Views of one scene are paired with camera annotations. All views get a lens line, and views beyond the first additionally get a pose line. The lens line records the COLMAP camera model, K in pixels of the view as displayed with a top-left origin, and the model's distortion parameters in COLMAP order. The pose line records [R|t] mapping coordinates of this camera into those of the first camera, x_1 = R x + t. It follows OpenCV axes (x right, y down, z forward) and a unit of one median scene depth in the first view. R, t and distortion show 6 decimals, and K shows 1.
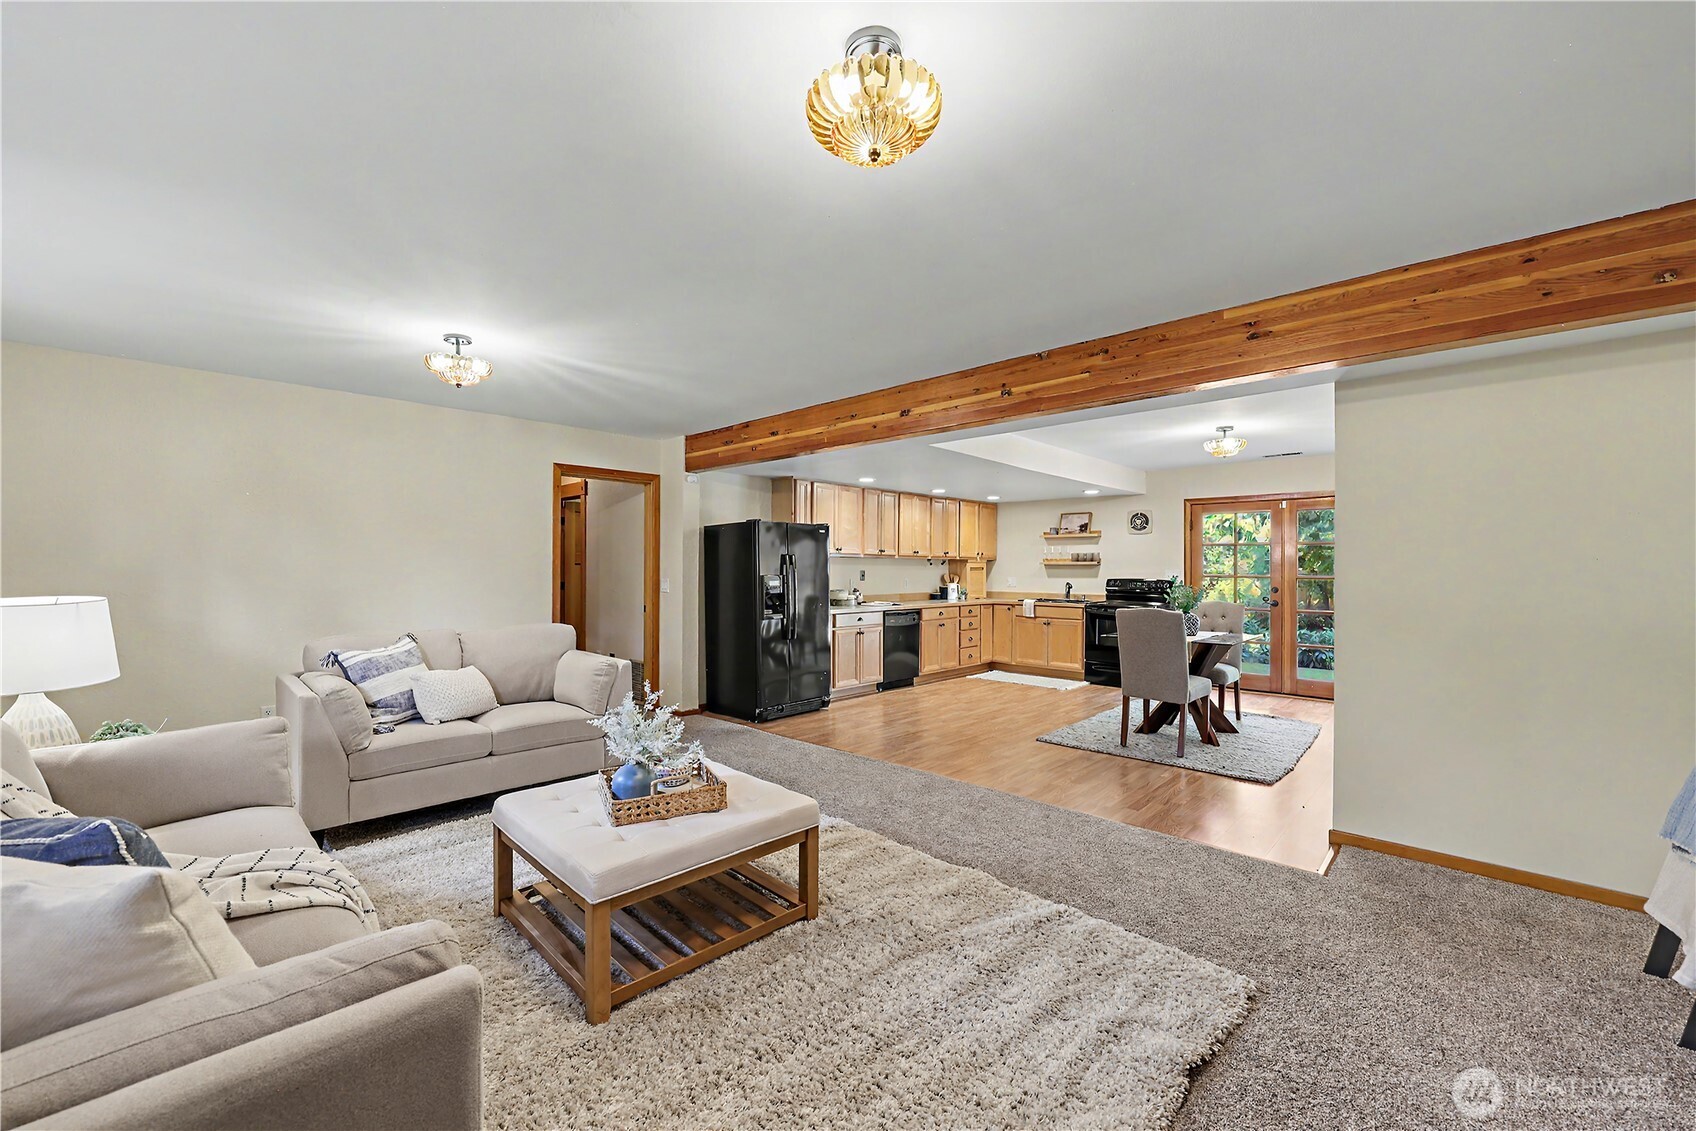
lens RADIAL K [[687.3, 0, 842.9], [0, 687.3, 563.9], [0, 0, 1]] dist [0.000127, 0.000920]
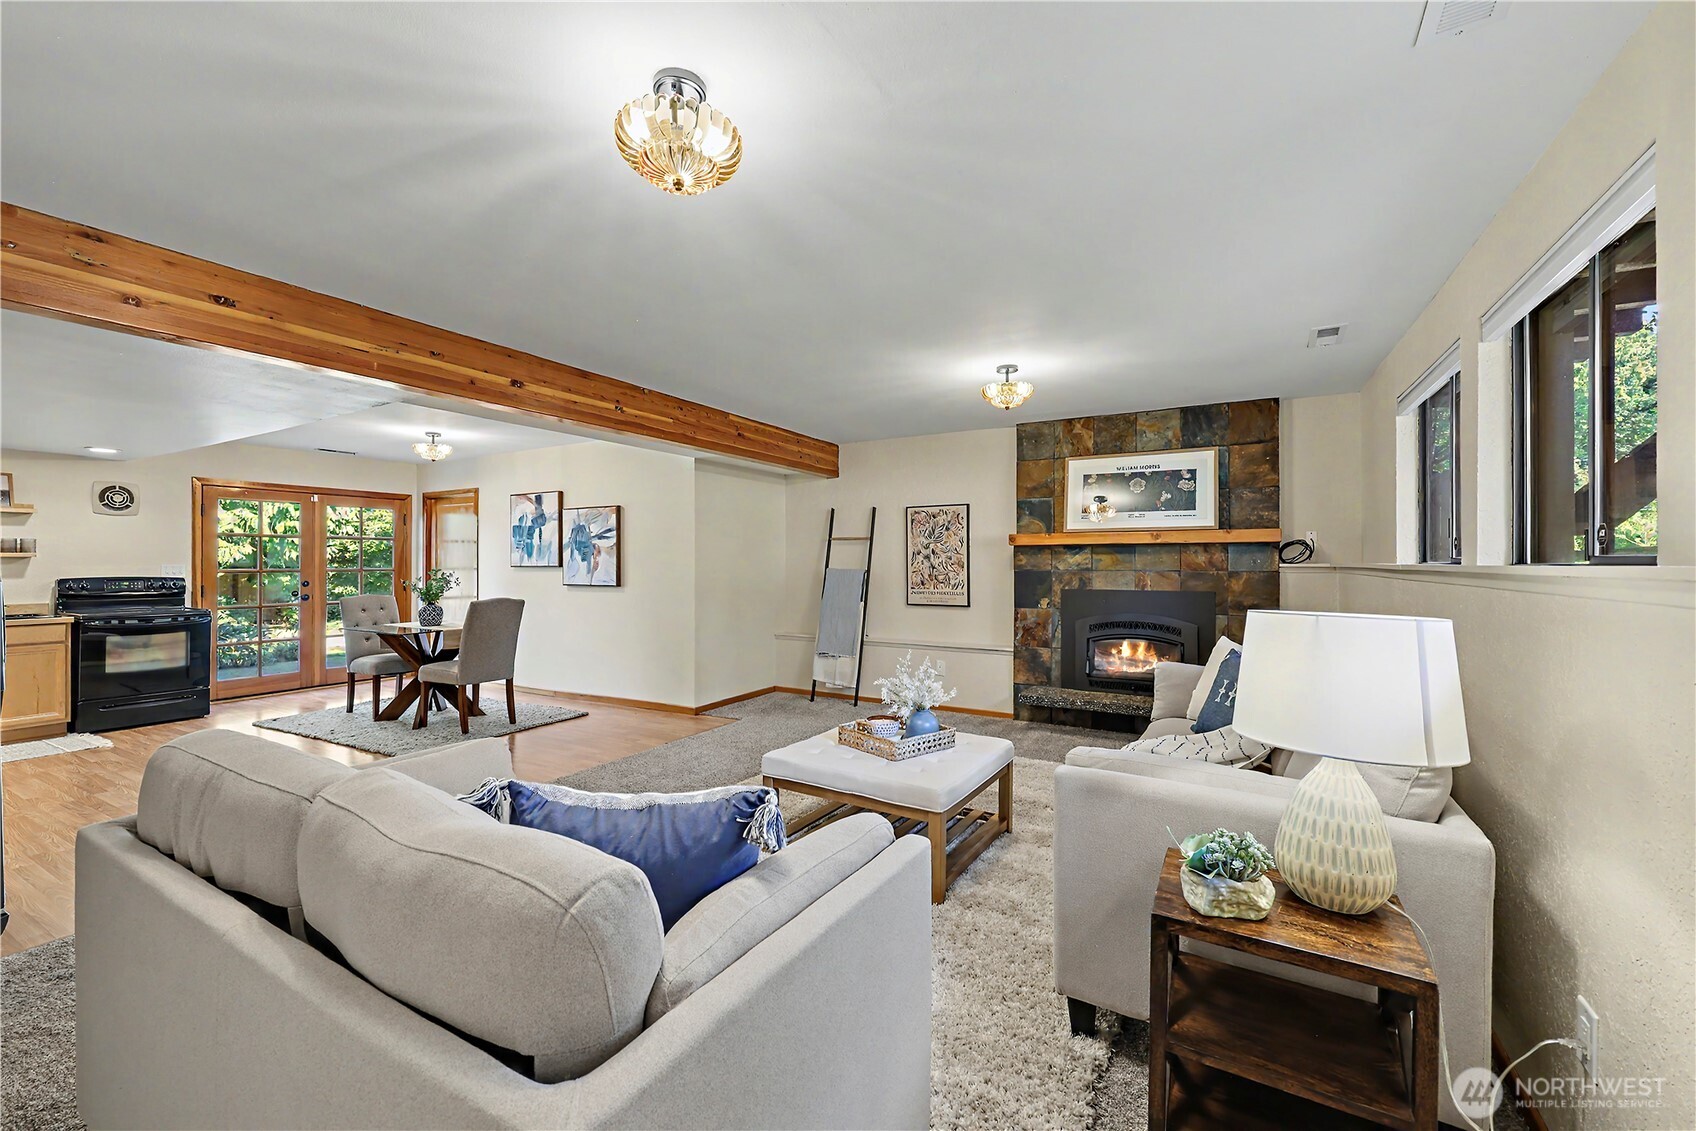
lens RADIAL K [[687.3, 0, 853.1], [0, 687.3, 558.9], [0, 0, 1]] dist [0.000127, 0.000920]
pose [[-0.252434, 0.001537, 0.967613, -0.443083], [-0.004247, 0.999987, -0.002696, 0.001284], [-0.967605, -0.004790, -0.252424, 0.417104]]
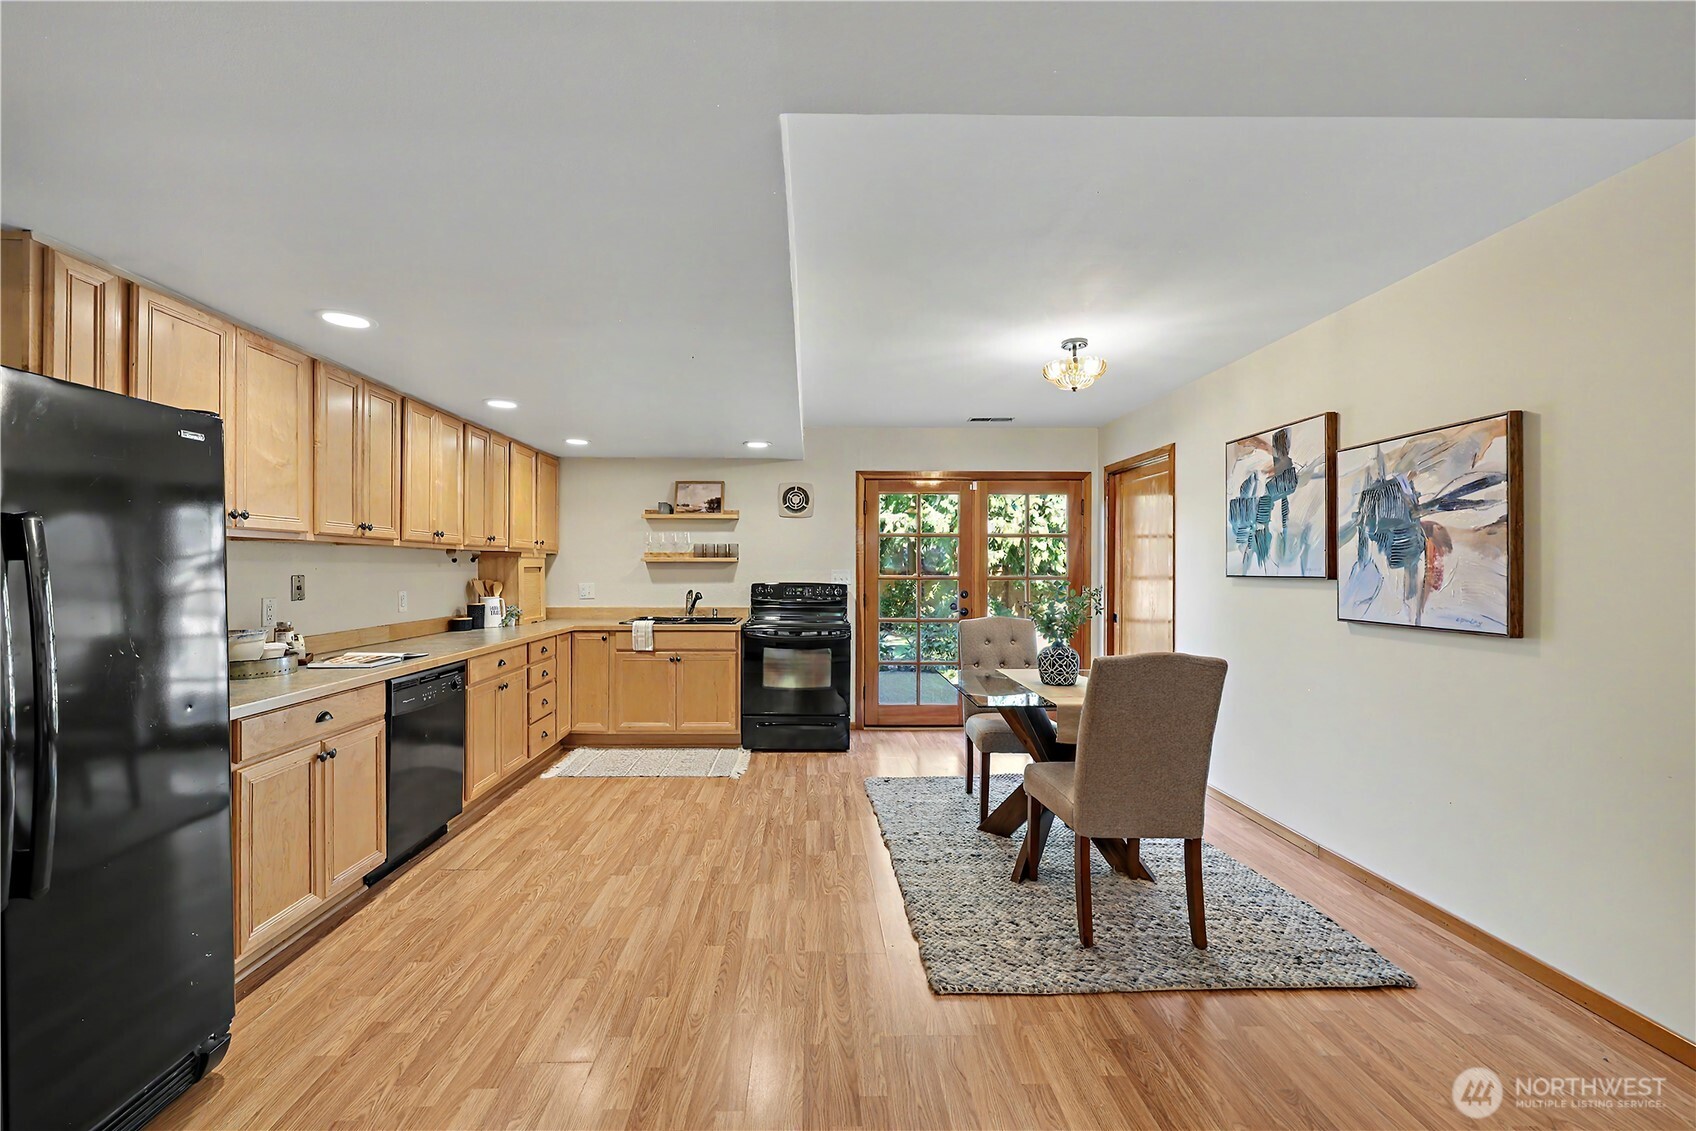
lens RADIAL K [[687.3, 0, 813.1], [0, 687.3, 564.0], [0, 0, 1]] dist [0.000127, 0.000920]
pose [[0.721630, -0.000026, 0.692279, -0.030381], [-0.001659, 0.999997, 0.001768, 0.001783], [-0.692277, -0.002424, 0.721628, 0.472661]]
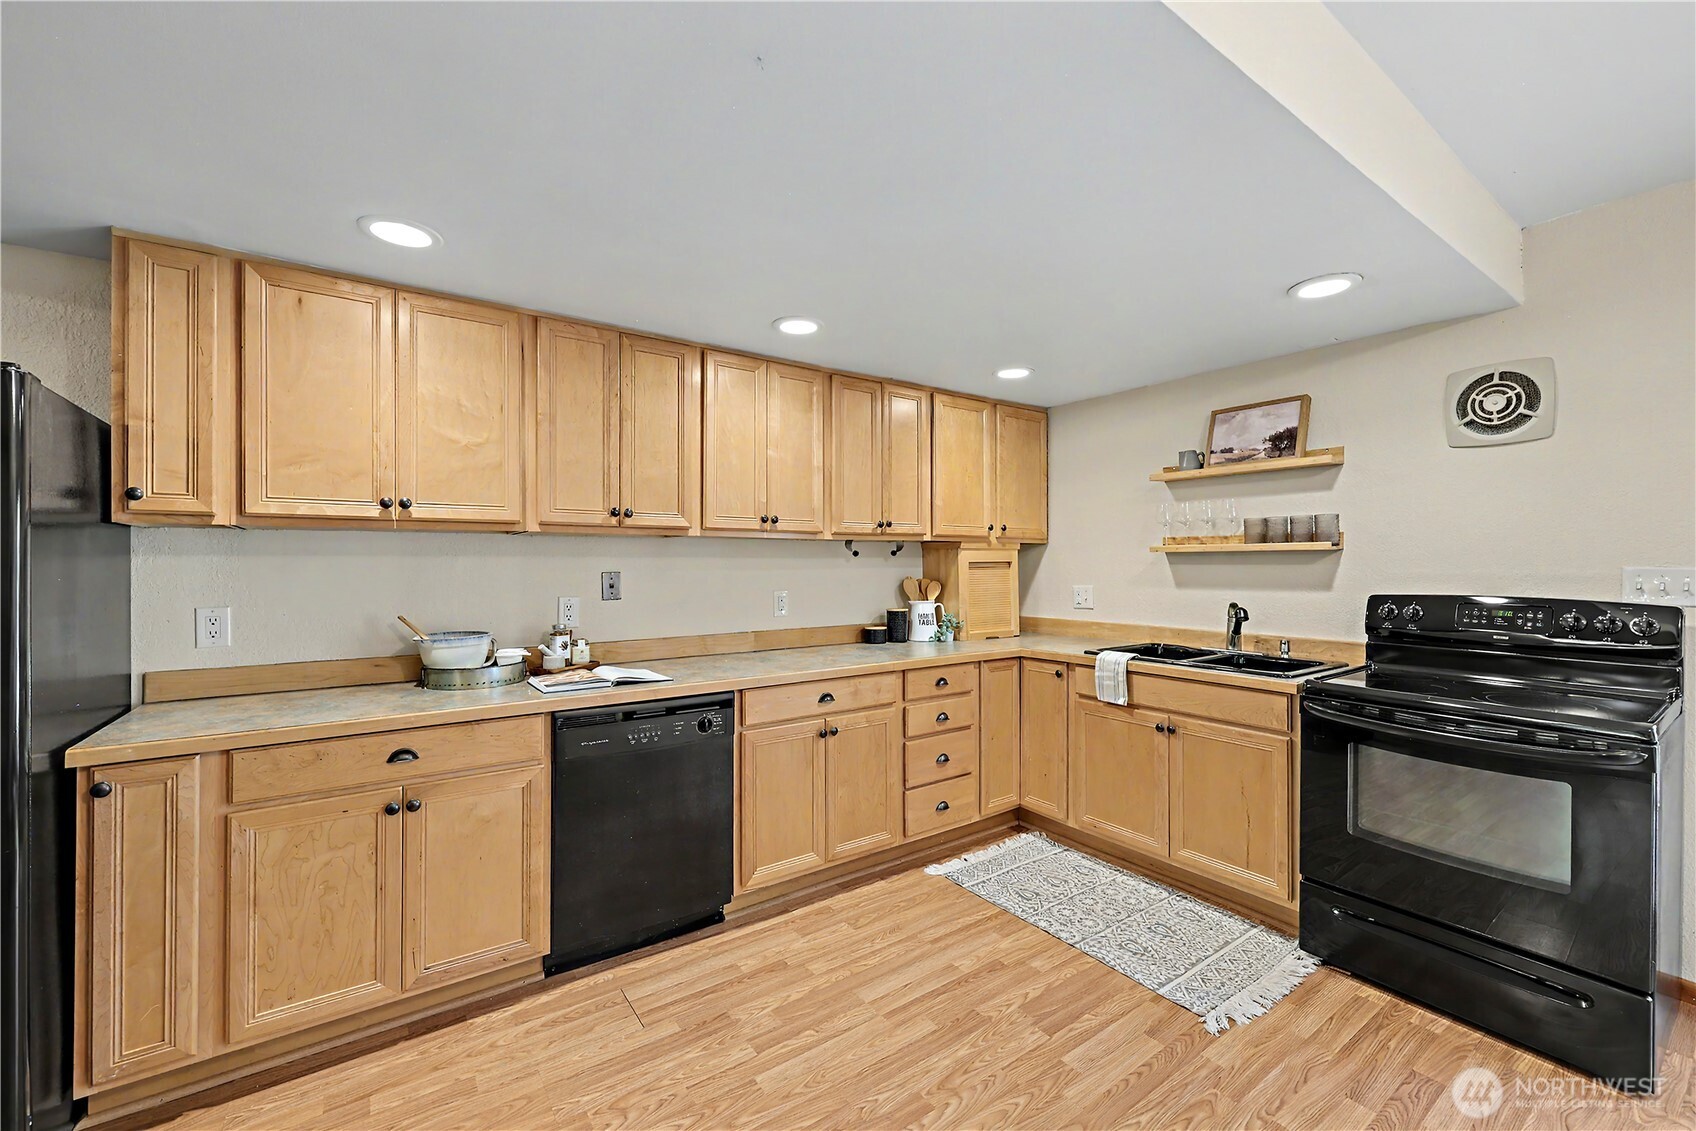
lens RADIAL K [[687.3, 0, 848.0], [0, 687.3, 559.0], [0, 0, 1]] dist [0.000127, 0.000920]
pose [[0.981237, -0.008050, -0.192637, 0.205693], [0.007700, 0.999967, -0.002561, 0.004384], [0.192651, 0.001029, 0.981267, 0.630075]]
